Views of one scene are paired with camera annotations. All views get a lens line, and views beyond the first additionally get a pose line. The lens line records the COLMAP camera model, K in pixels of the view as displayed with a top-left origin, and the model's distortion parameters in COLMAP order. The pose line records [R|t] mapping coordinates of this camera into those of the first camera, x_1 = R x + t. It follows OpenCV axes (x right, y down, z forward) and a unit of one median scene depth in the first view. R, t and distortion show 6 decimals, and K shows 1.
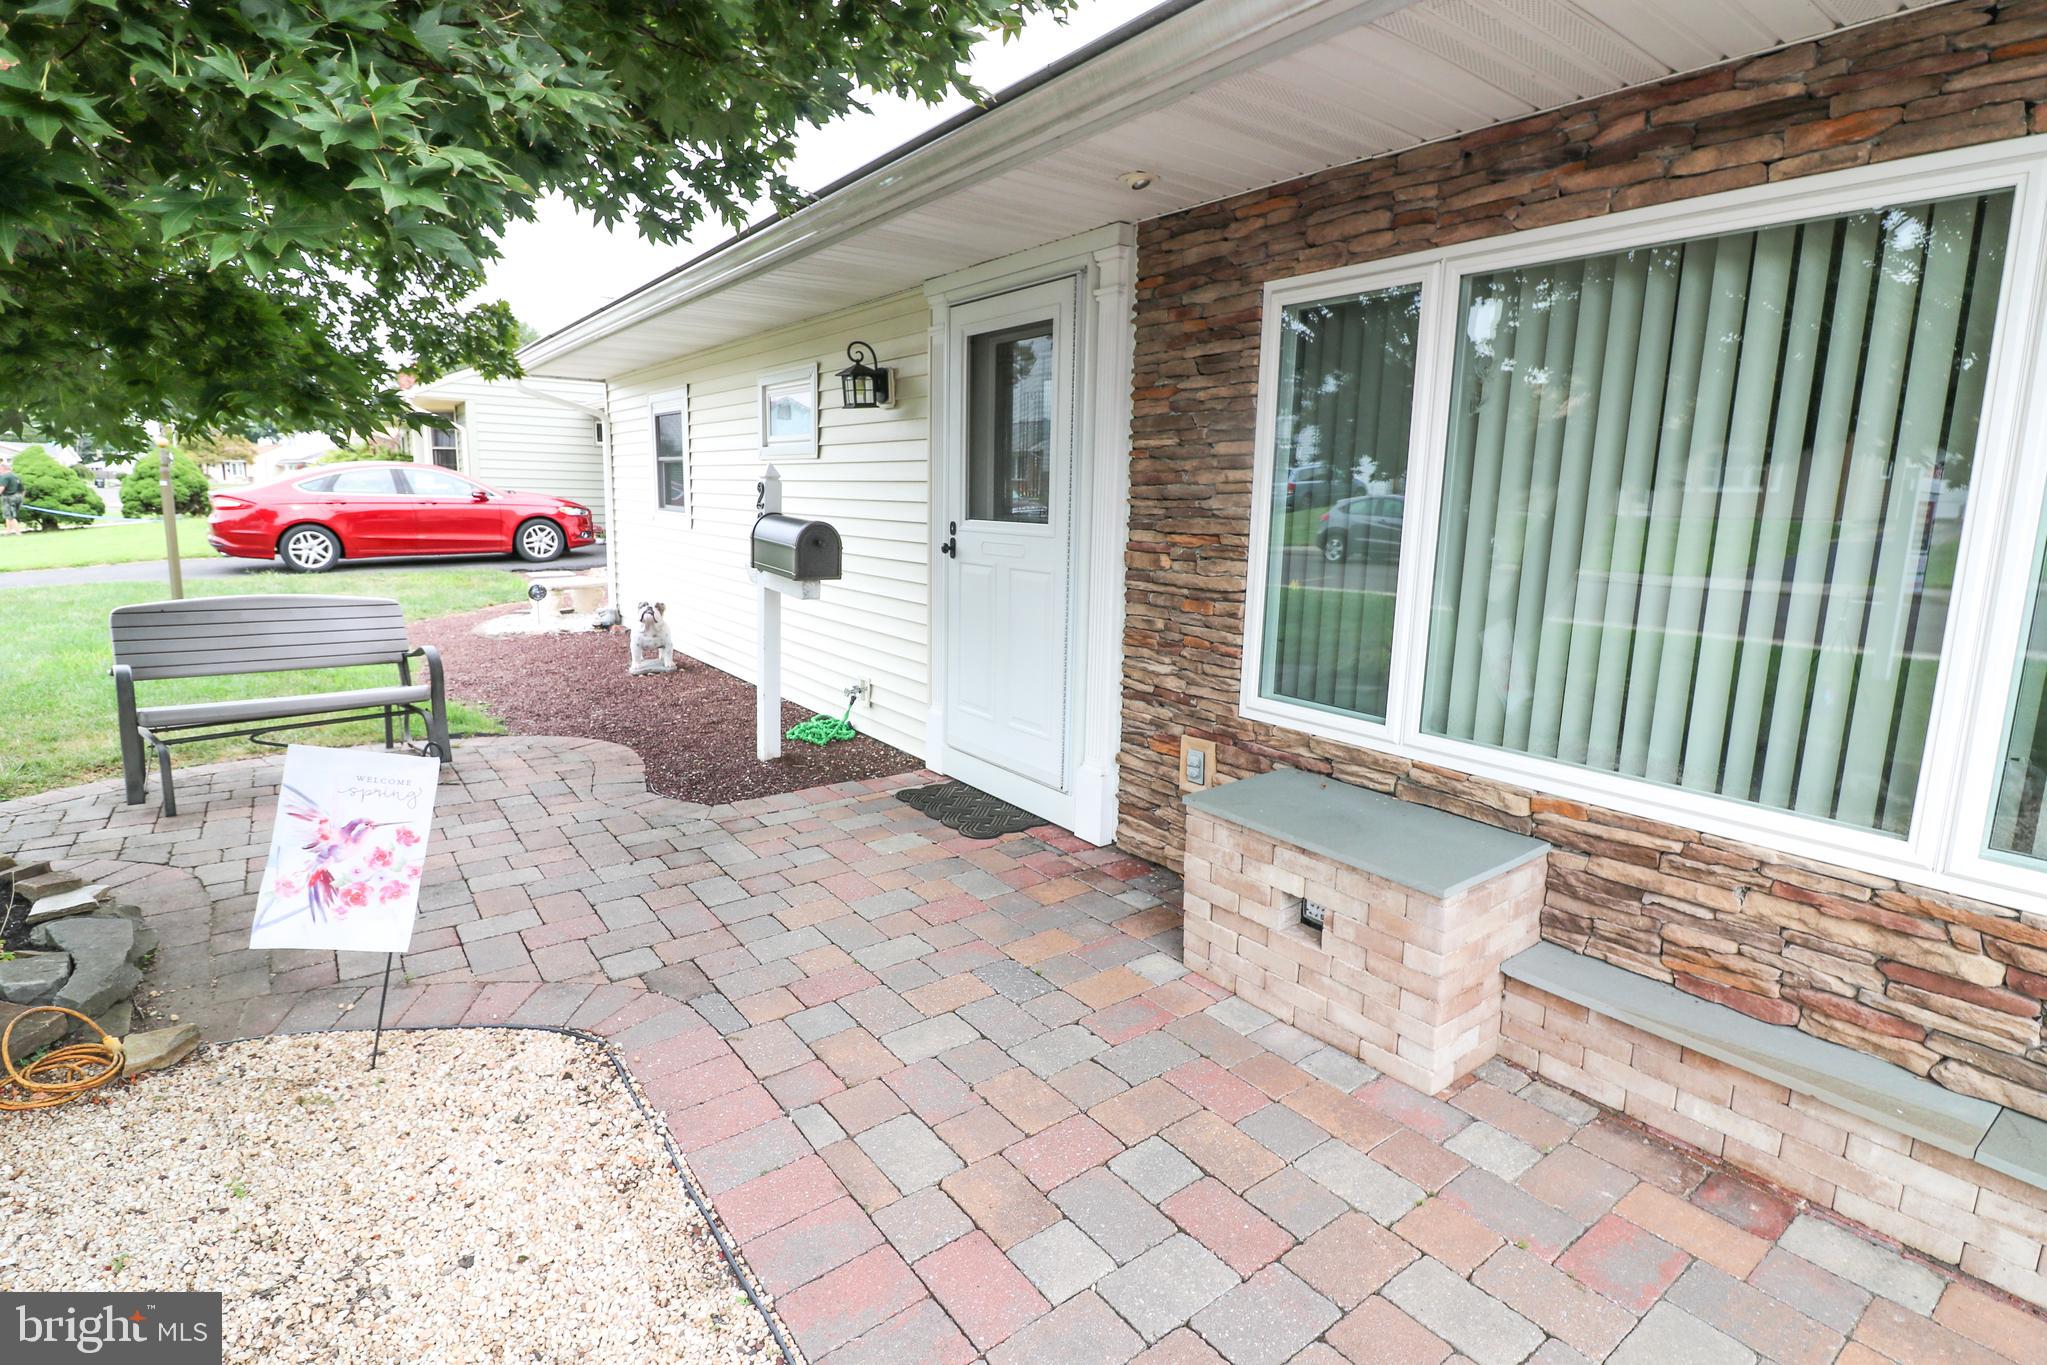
lens RADIAL K [[950.7, 0, 1027.9], [0, 950.7, 672.3], [0, 0, 1]] dist [-0.012930, -0.003556]
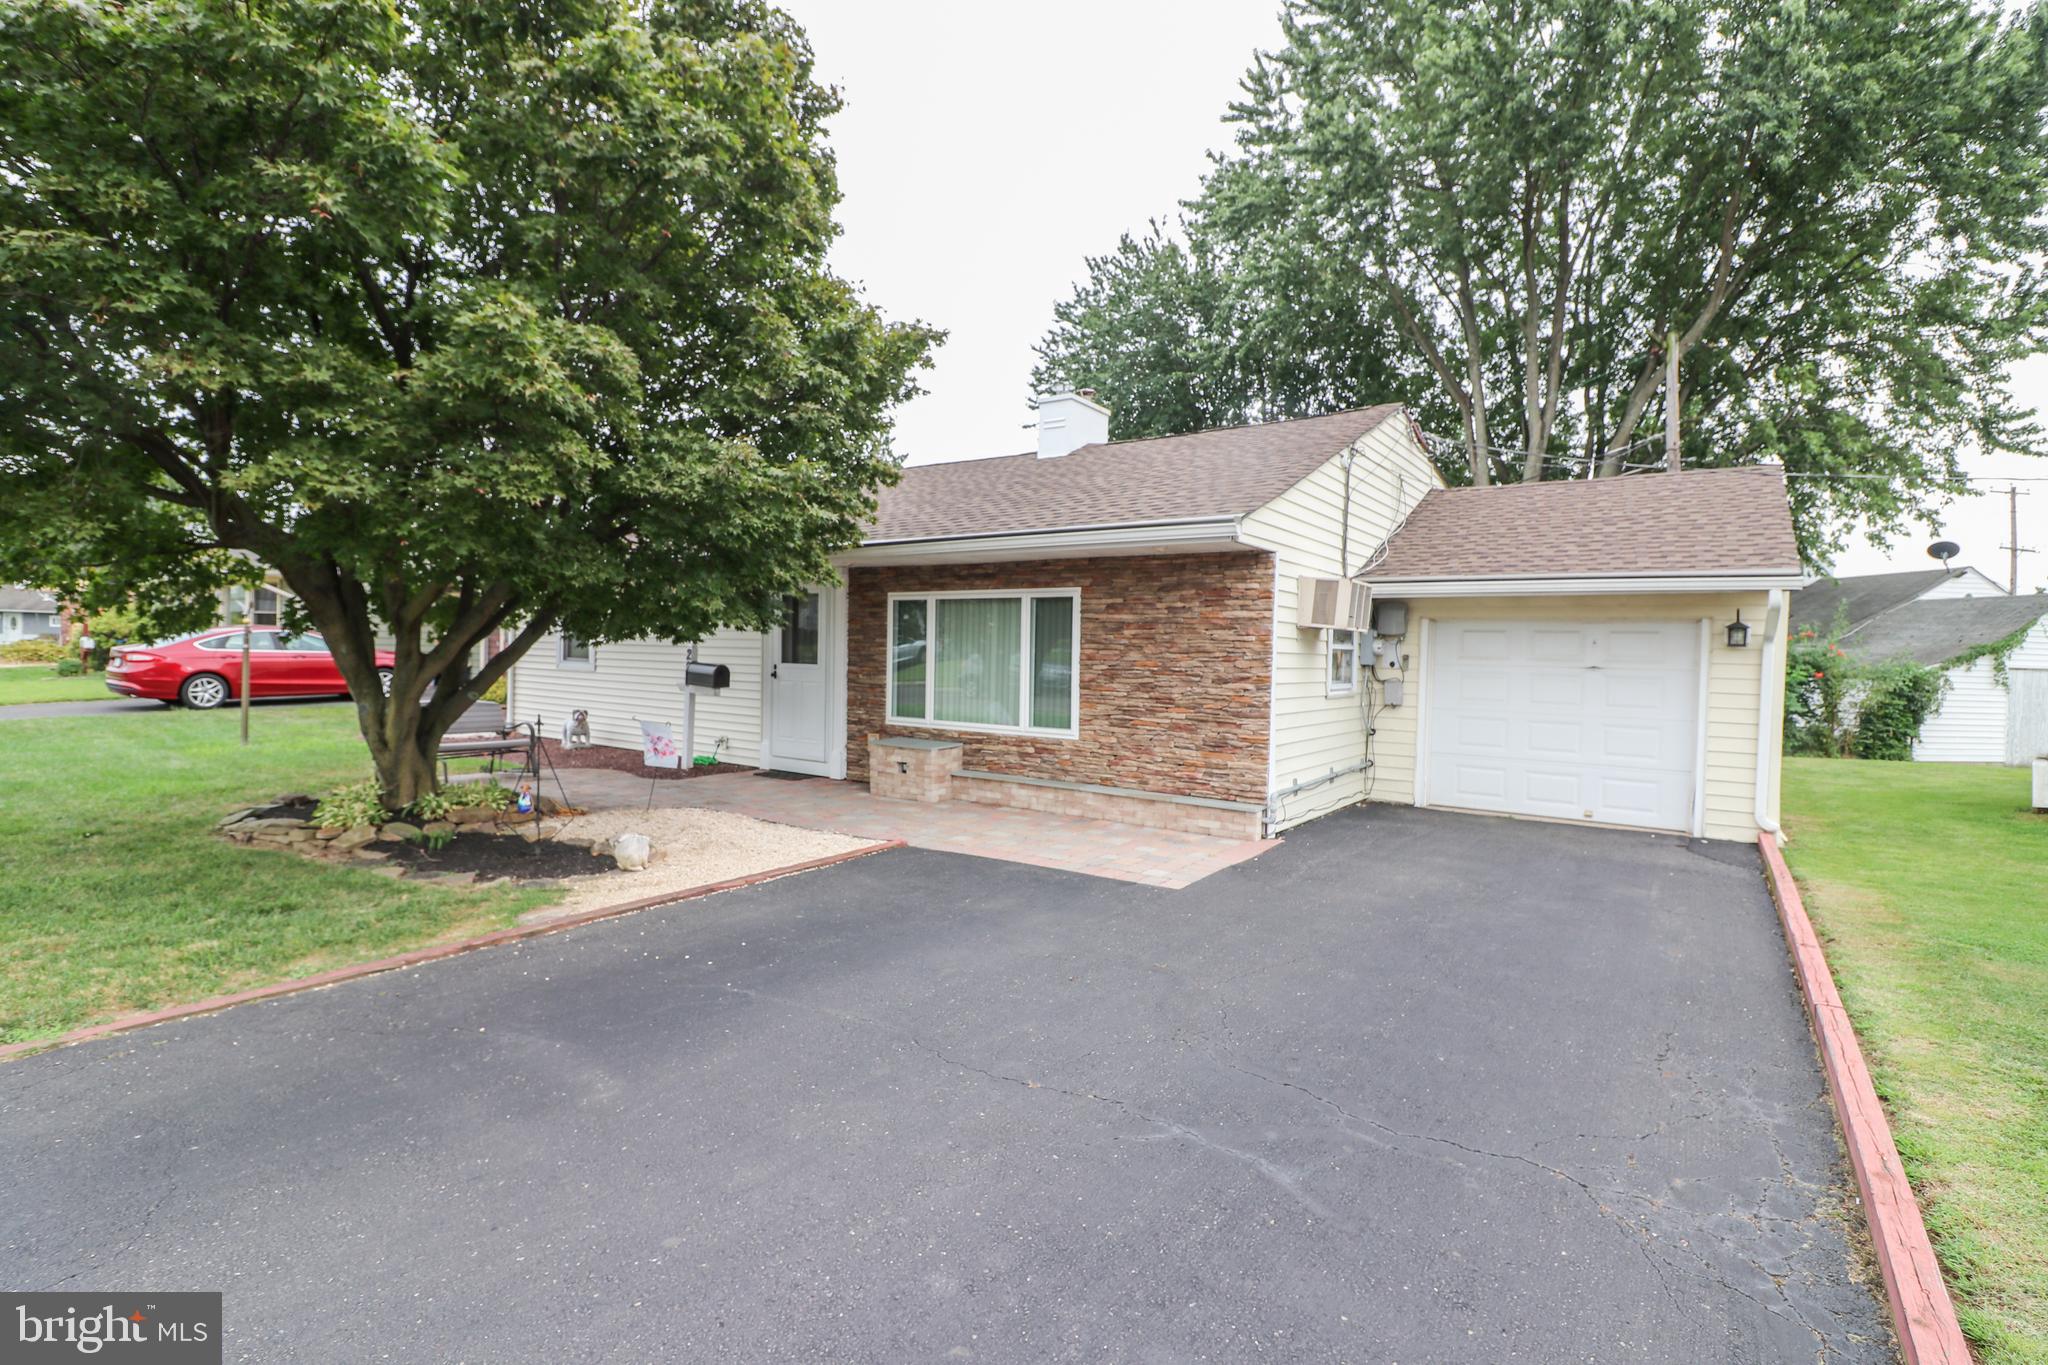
lens RADIAL K [[951.2, 0, 1024.7], [0, 951.2, 681.6], [0, 0, 1]] dist [-0.012930, -0.003556]
pose [[0.949912, -0.009878, 0.312360, -0.305318], [0.056302, 0.988556, -0.139957, 0.353924], [-0.307403, 0.150533, 0.939597, -2.003931]]
